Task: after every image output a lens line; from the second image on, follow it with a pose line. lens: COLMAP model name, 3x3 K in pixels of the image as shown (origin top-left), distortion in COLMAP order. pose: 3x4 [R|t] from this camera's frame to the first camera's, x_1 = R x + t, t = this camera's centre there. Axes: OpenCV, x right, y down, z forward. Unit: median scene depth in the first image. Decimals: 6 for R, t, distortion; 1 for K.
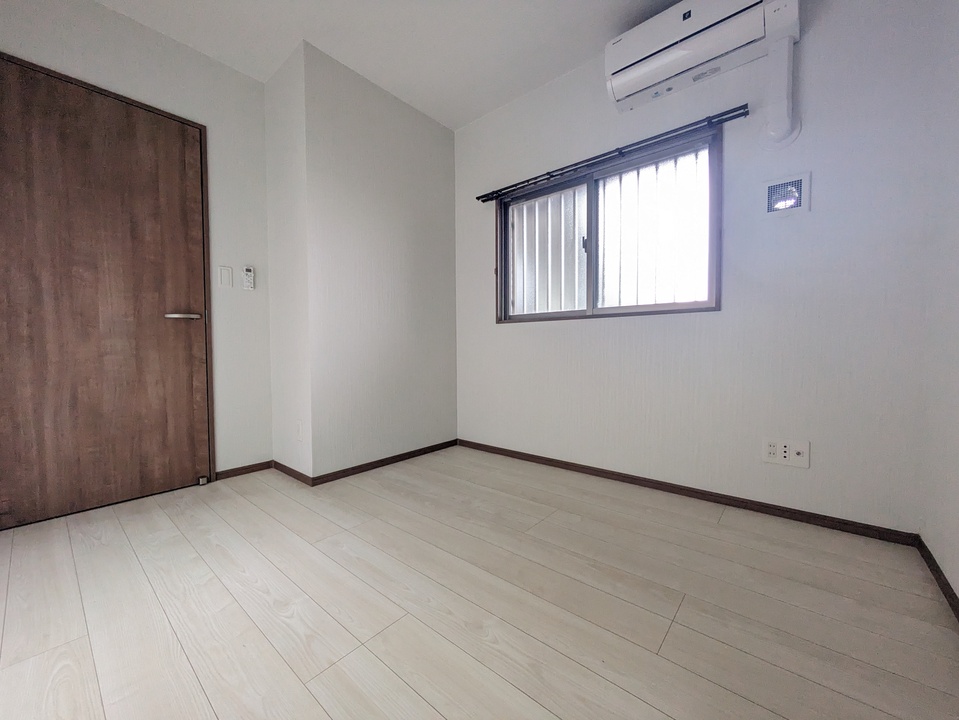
lens RADIAL K [[379.9, 0, 484.6], [0, 379.9, 358.0], [0, 0, 1]] dist [0.002182, 0.000756]
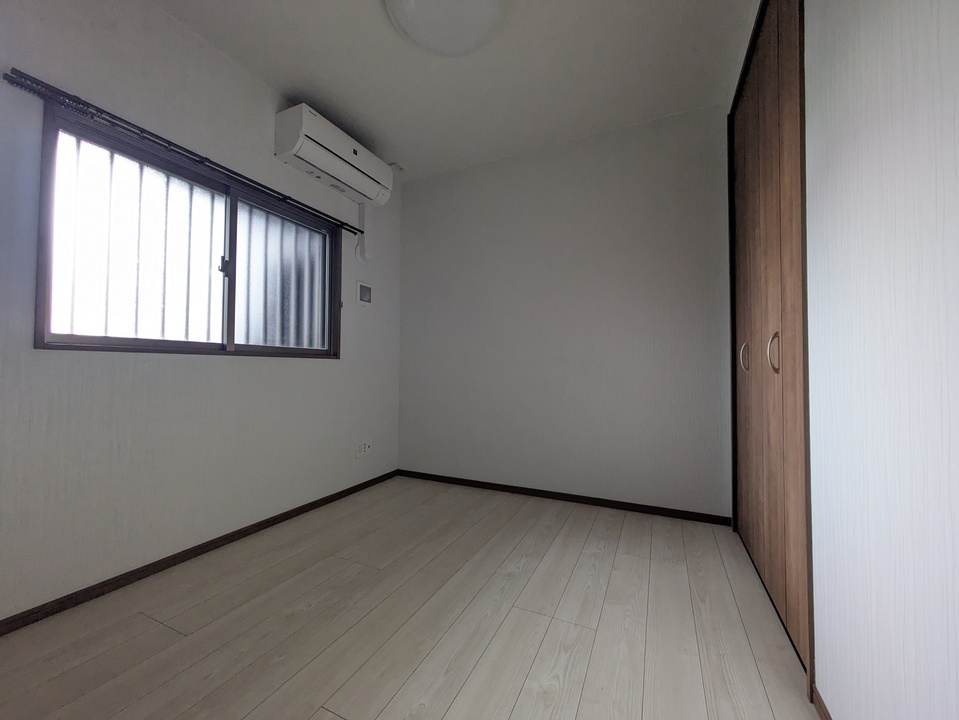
lens RADIAL K [[379.9, 0, 484.1], [0, 379.9, 359.3], [0, 0, 1]] dist [0.002182, 0.000756]
pose [[-0.254522, 0.031122, 0.966566, -0.869114], [0.033826, 0.999157, -0.023264, -0.072576], [-0.966475, 0.026773, -0.255360, 0.853917]]
